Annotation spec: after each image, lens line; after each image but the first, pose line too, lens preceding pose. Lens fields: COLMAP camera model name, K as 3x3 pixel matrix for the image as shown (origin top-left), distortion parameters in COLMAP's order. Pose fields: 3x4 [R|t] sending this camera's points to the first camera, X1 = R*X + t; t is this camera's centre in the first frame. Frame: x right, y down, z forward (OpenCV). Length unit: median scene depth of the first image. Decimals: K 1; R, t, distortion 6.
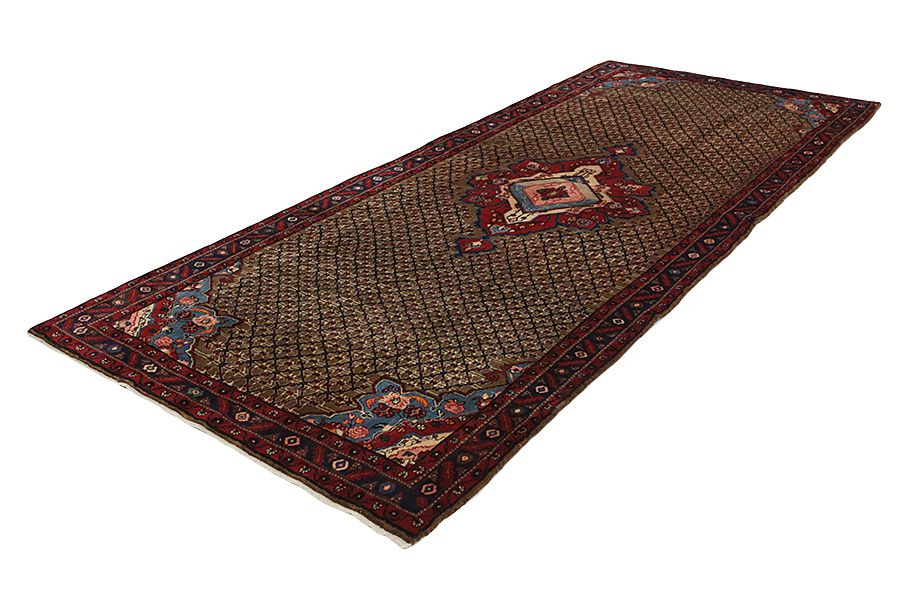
lens RADIAL K [[918.6, 0, 450.0], [0, 918.6, 300.0], [0, 0, 1]] dist [-0.064857, 0.004059]
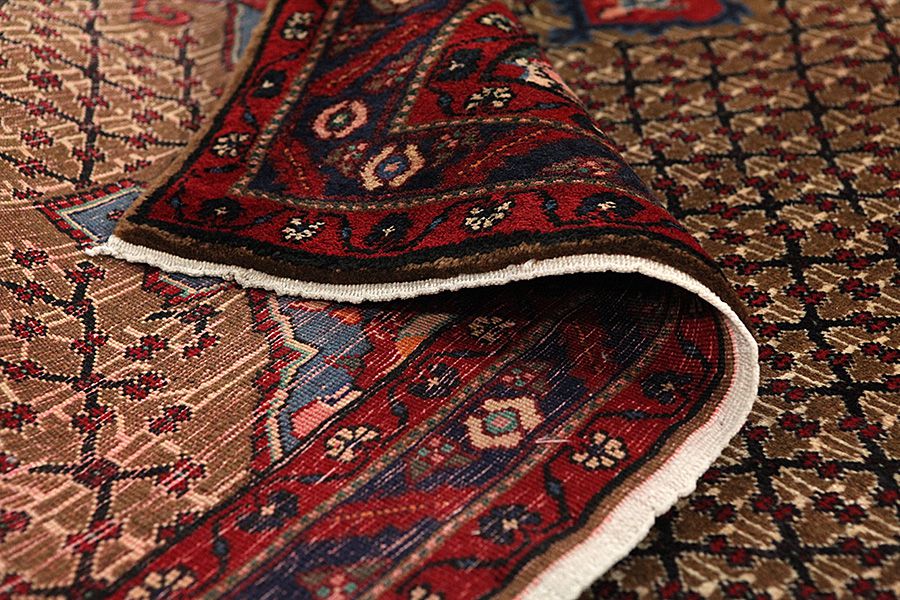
lens RADIAL K [[1821.8, 0, 450.0], [0, 1821.8, 300.0], [0, 0, 1]] dist [-0.012361, 0.051328]
pose [[0.997026, 0.061766, -0.046086, 0.004125], [-0.058610, 0.996034, 0.066934, -0.012207], [0.050038, -0.064034, 0.996692, 0.521120]]
